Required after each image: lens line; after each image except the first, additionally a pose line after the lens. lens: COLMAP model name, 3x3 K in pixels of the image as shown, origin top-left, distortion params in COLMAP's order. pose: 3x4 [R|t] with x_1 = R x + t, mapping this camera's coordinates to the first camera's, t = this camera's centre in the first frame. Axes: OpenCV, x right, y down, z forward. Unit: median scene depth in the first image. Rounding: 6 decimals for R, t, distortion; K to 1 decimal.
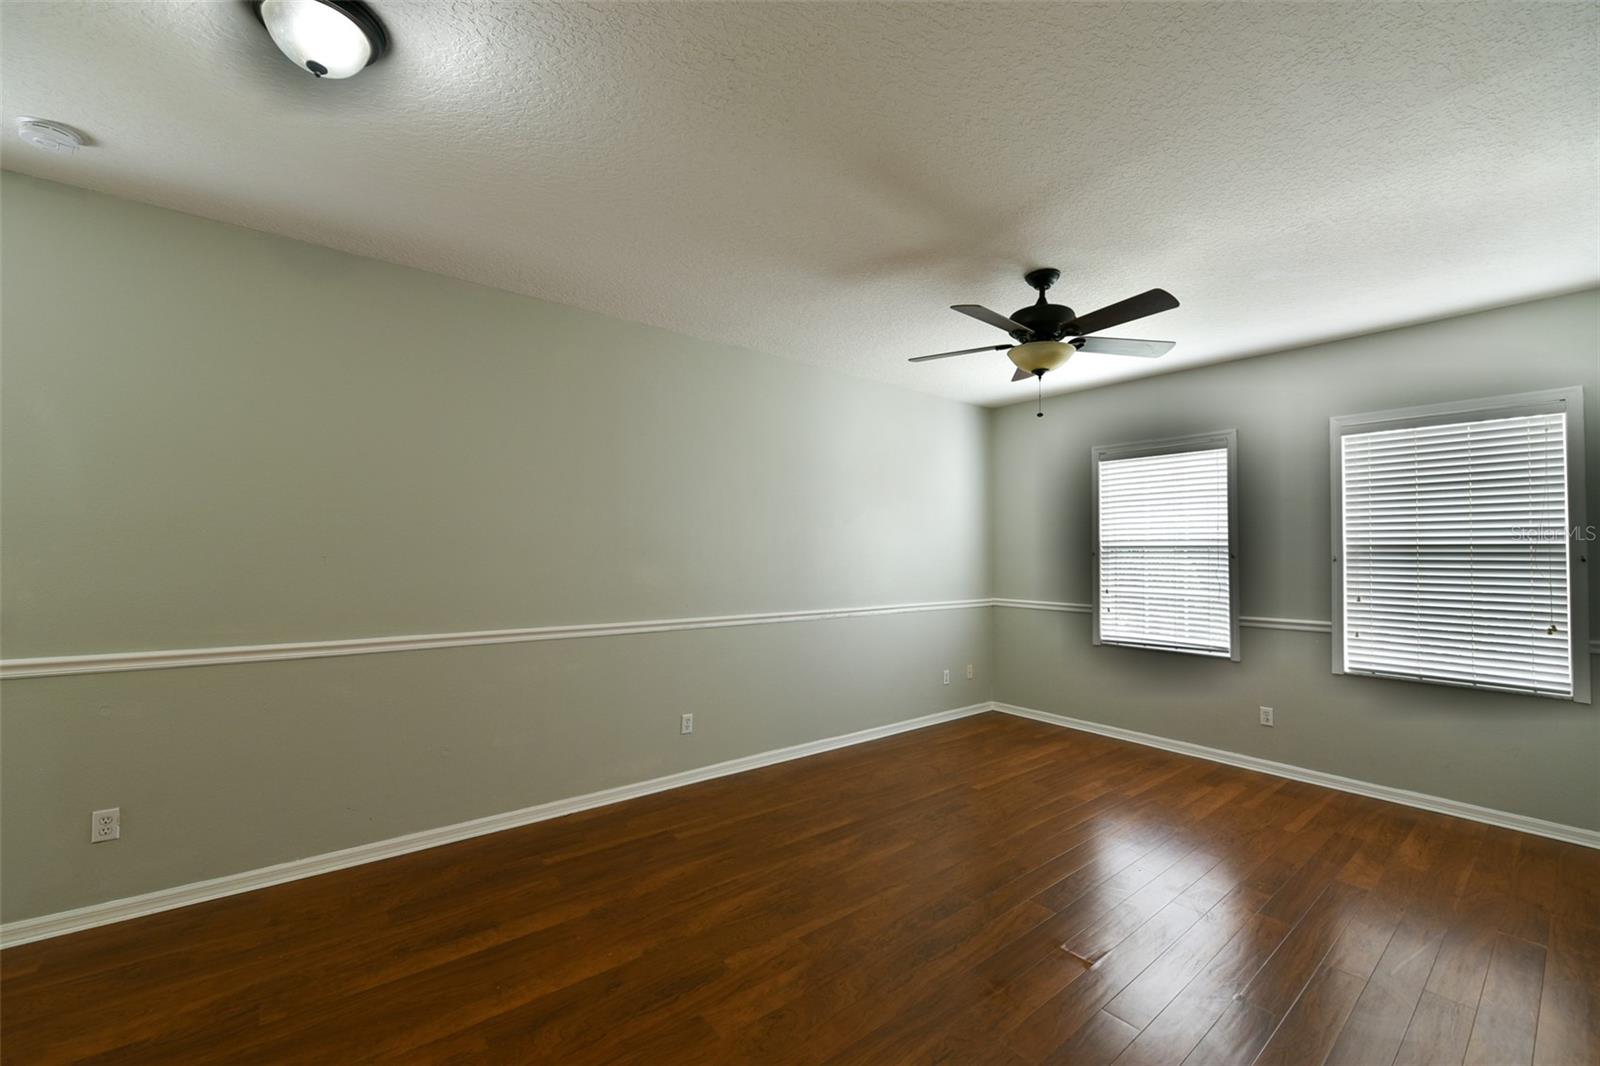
lens RADIAL K [[637.8, 0, 804.4], [0, 637.8, 537.5], [0, 0, 1]] dist [-0.002759, -0.000242]
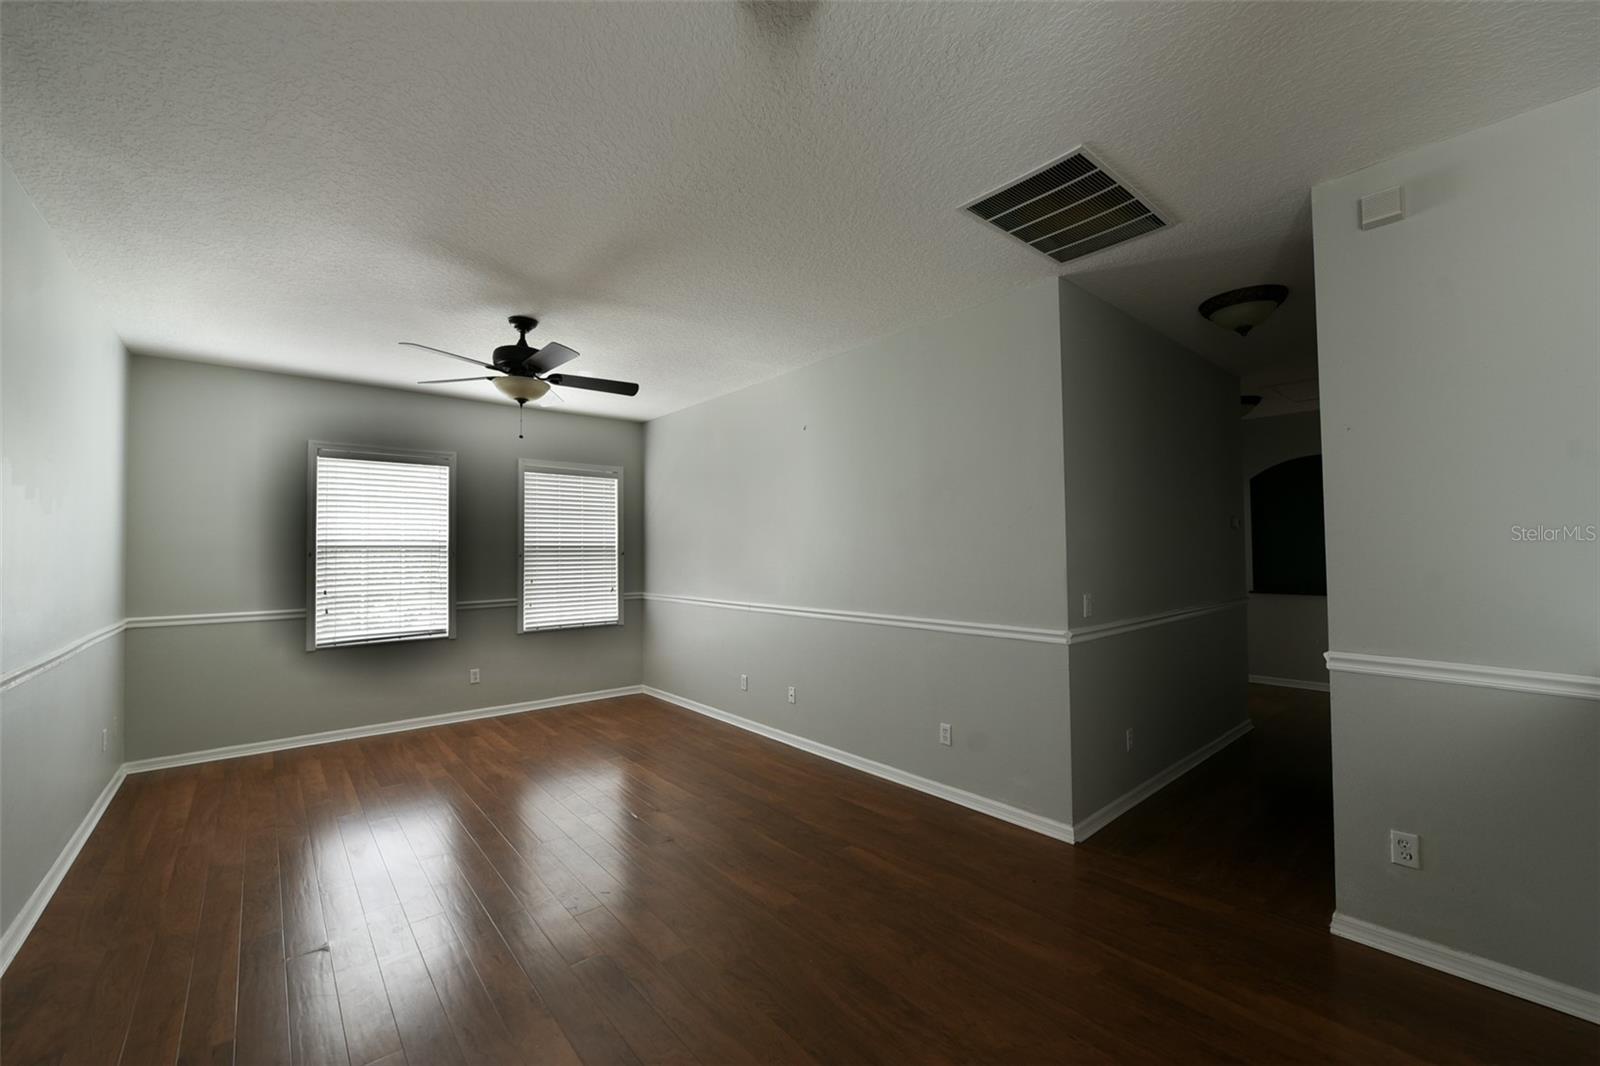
lens RADIAL K [[637.8, 0, 804.4], [0, 637.8, 537.5], [0, 0, 1]] dist [-0.002759, -0.000242]
pose [[-0.031524, 0.014106, 0.999403, -0.557773], [-0.016594, 0.999755, -0.014634, 0.003218], [-0.999365, -0.017045, -0.031282, 0.335883]]
